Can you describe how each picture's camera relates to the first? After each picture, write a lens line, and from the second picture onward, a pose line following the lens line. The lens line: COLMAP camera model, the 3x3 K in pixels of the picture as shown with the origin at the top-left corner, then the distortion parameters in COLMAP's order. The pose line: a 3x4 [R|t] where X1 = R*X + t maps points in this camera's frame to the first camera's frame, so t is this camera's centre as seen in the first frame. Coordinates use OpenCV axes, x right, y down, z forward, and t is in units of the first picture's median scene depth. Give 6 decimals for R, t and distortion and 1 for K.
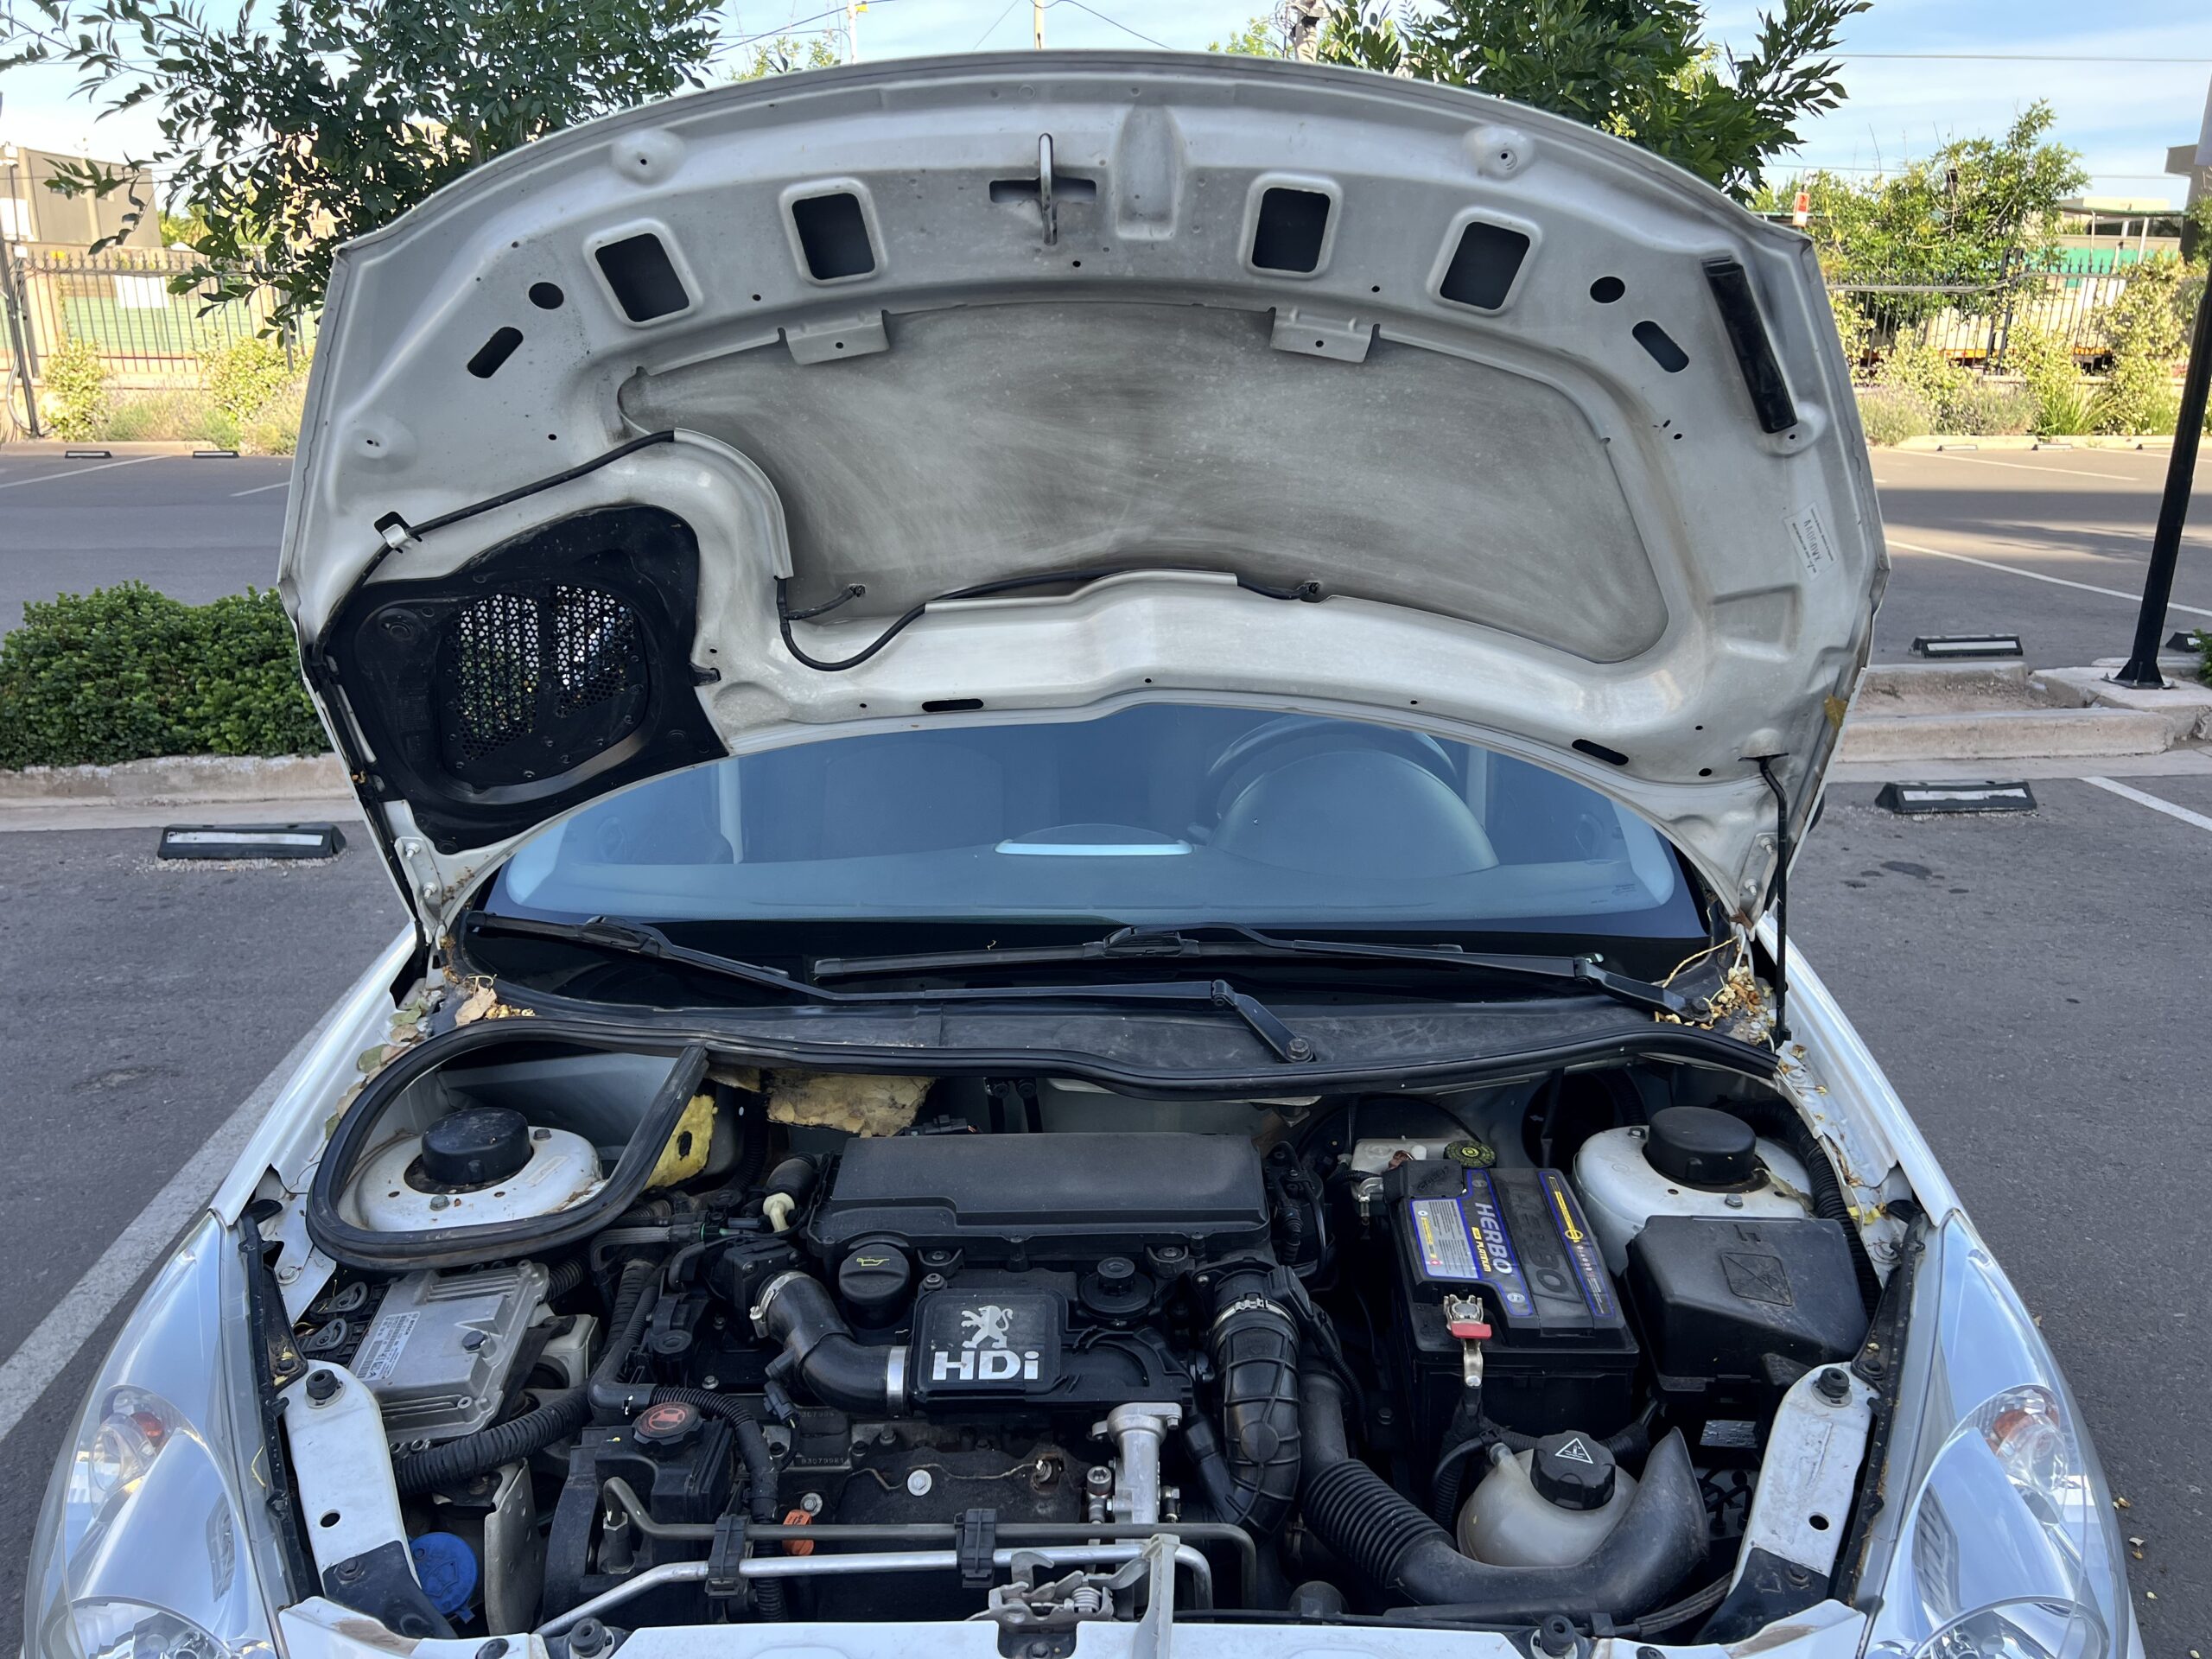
lens RADIAL K [[1684.6, 0, 1106.0], [0, 1684.6, 829.5], [0, 0, 1]] dist [0.035582, -0.062008]
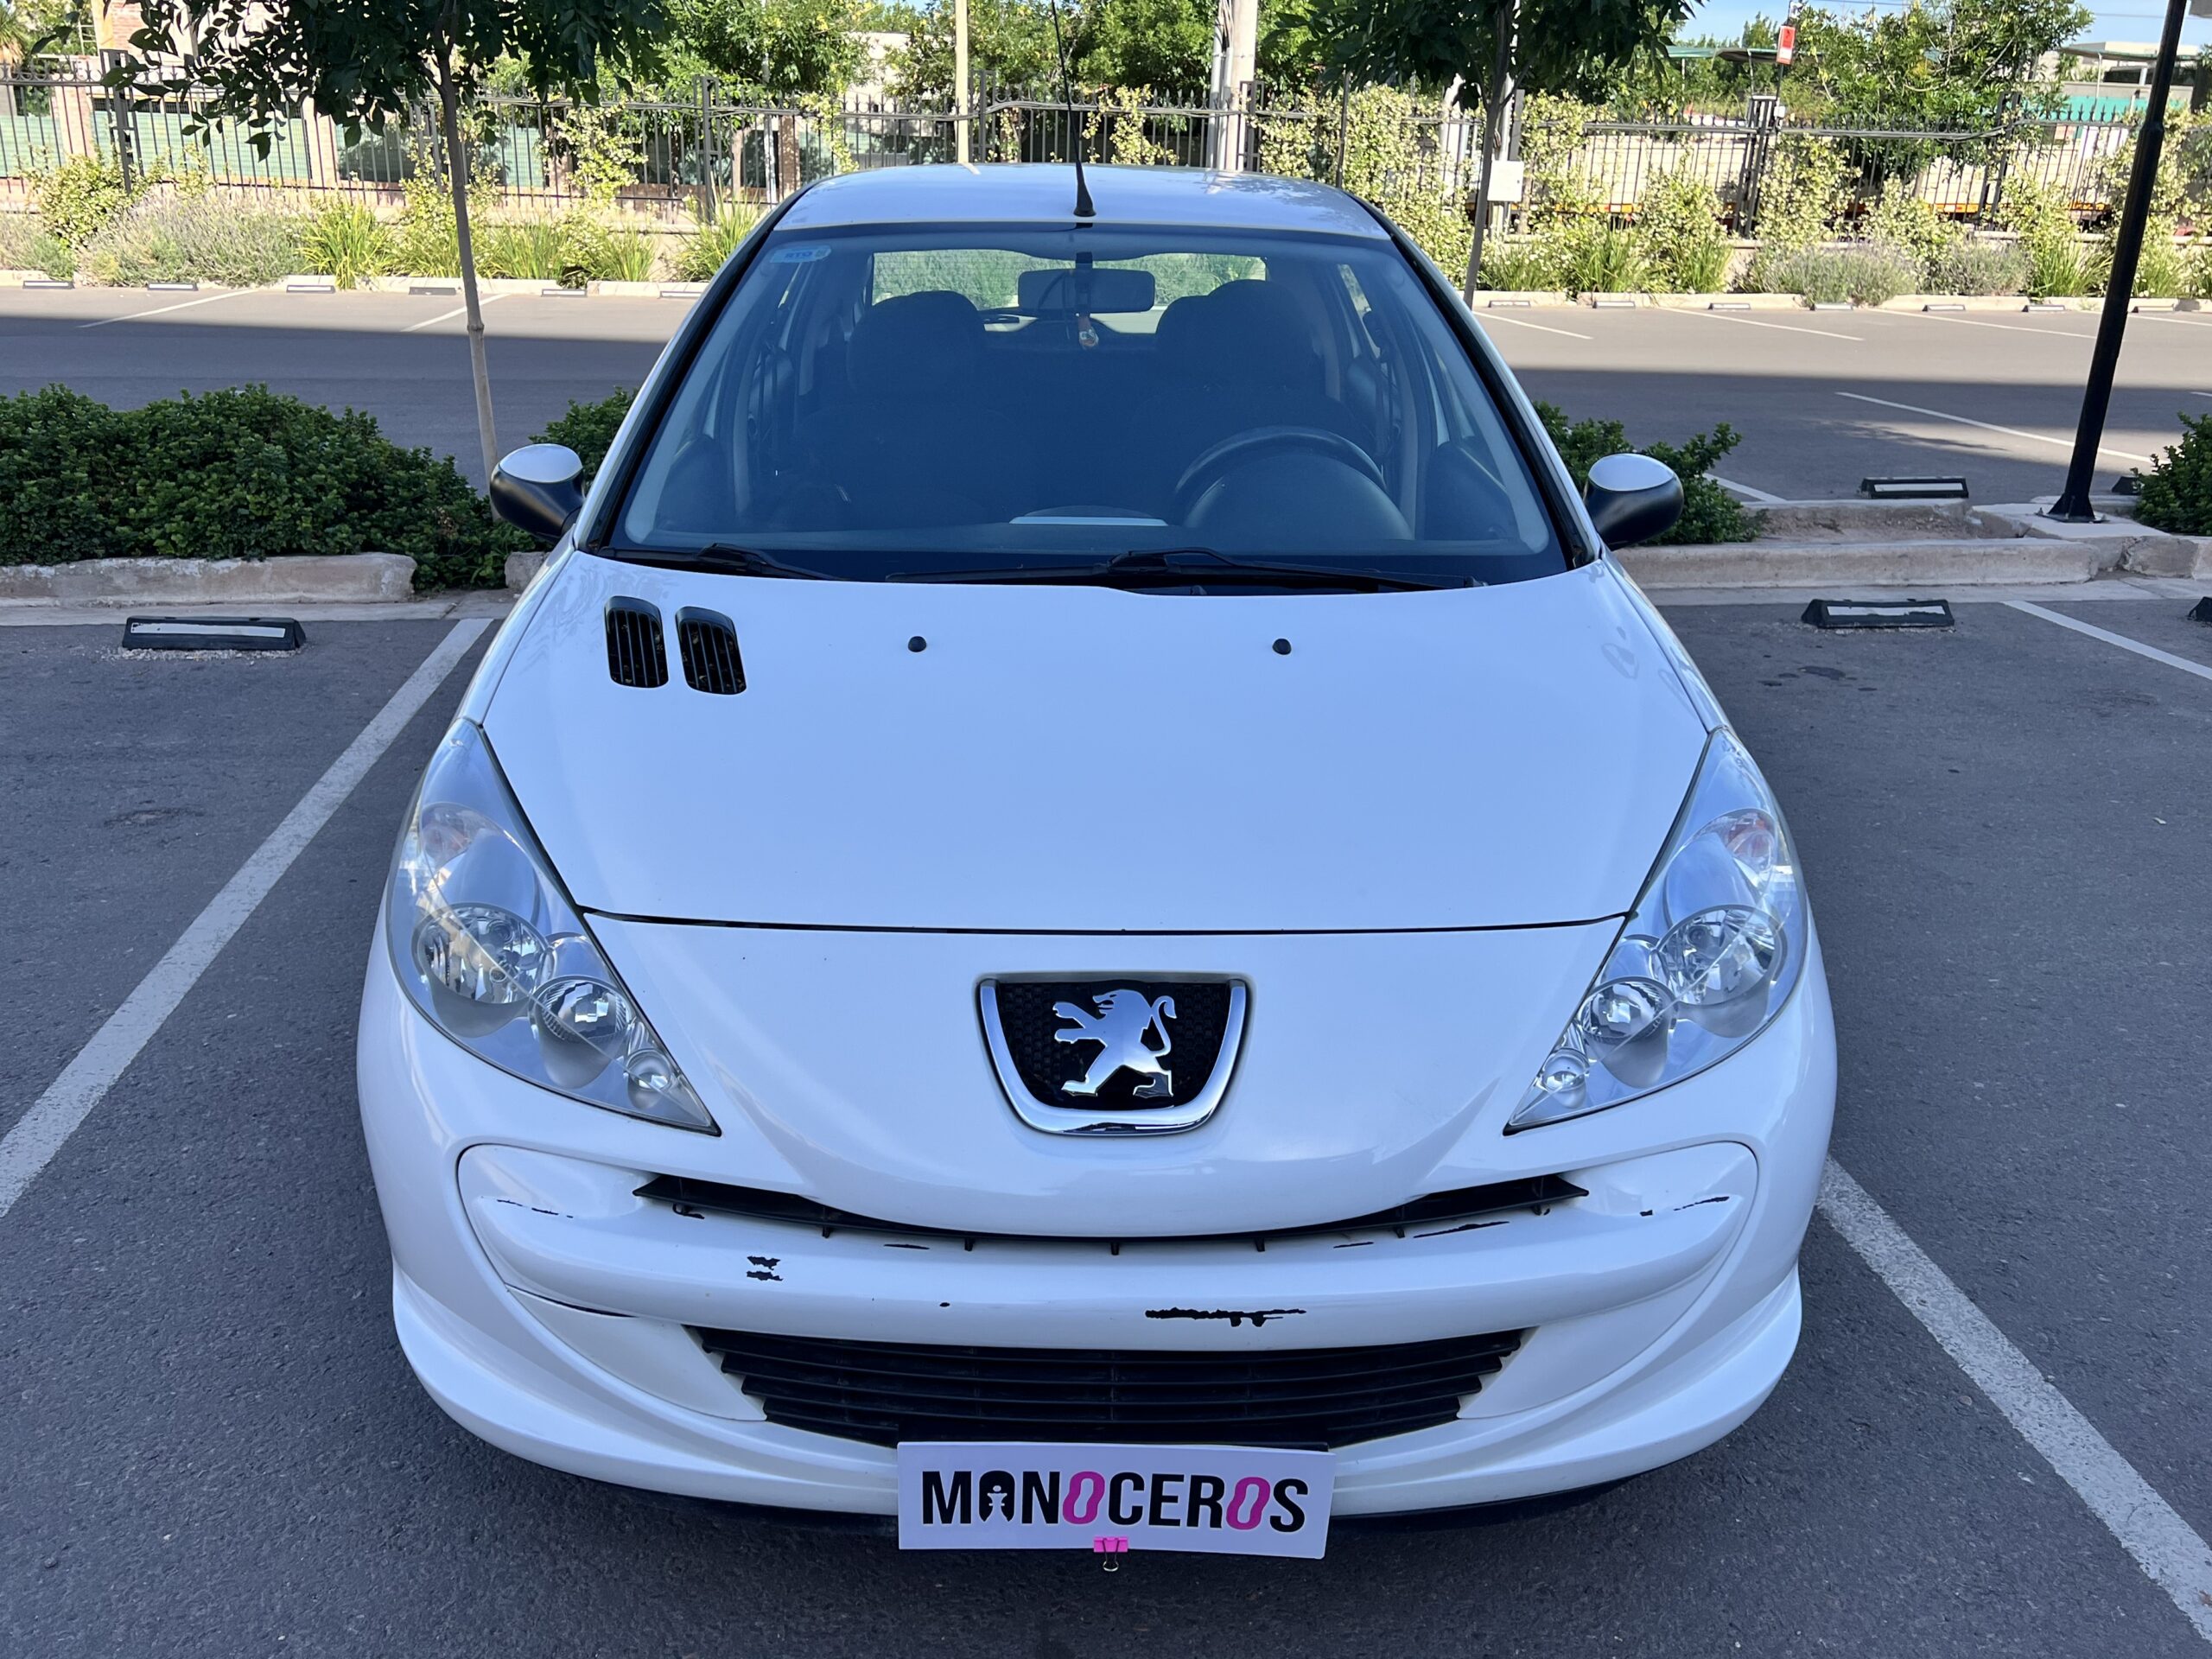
lens RADIAL K [[1886.0, 0, 1106.0], [0, 1886.0, 829.5], [0, 0, 1]] dist [0.008545, -0.016503]
pose [[0.999044, 0.002141, 0.043670, -0.018663], [-0.004187, 0.998895, 0.046805, 0.060253], [-0.043522, -0.046943, 0.997949, -0.134927]]
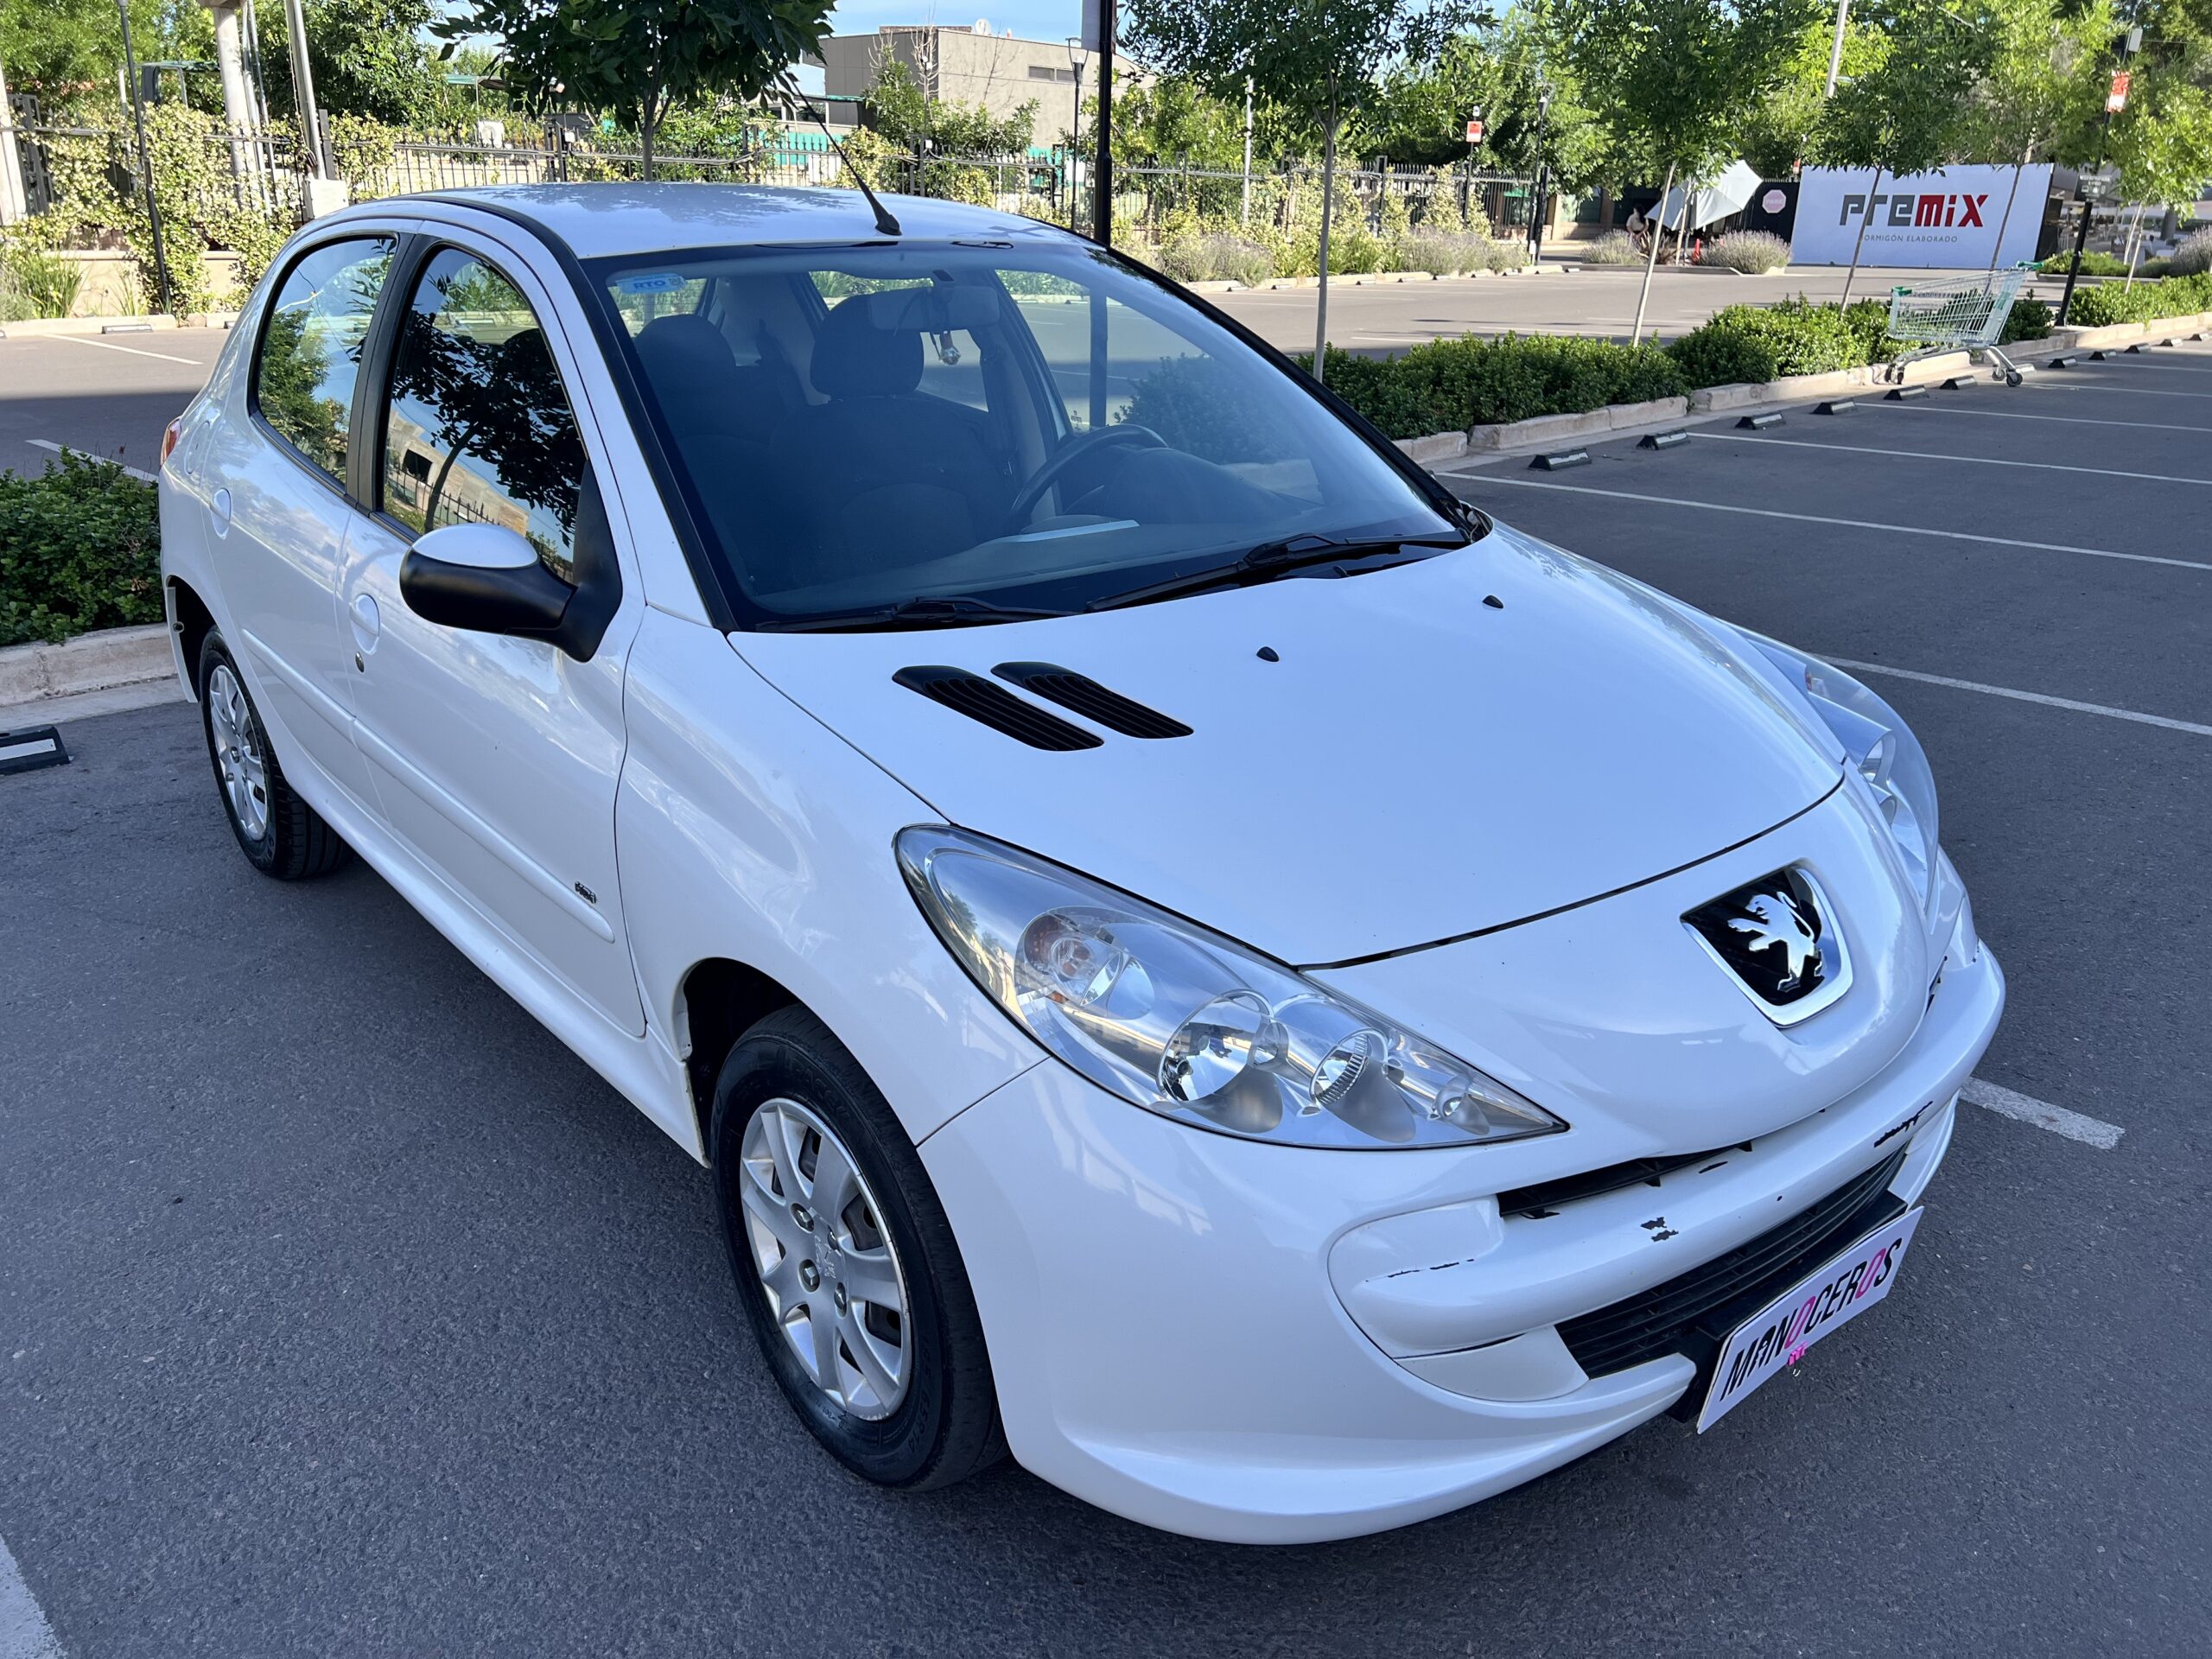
lens RADIAL K [[1684.6, 0, 1106.0], [0, 1684.6, 829.5], [0, 0, 1]] dist [0.035582, -0.062008]
pose [[0.741447, -0.218328, 0.634499, -0.372121], [0.175987, 0.975757, 0.130102, 0.014874], [-0.647522, 0.015199, 0.761895, 0.043971]]
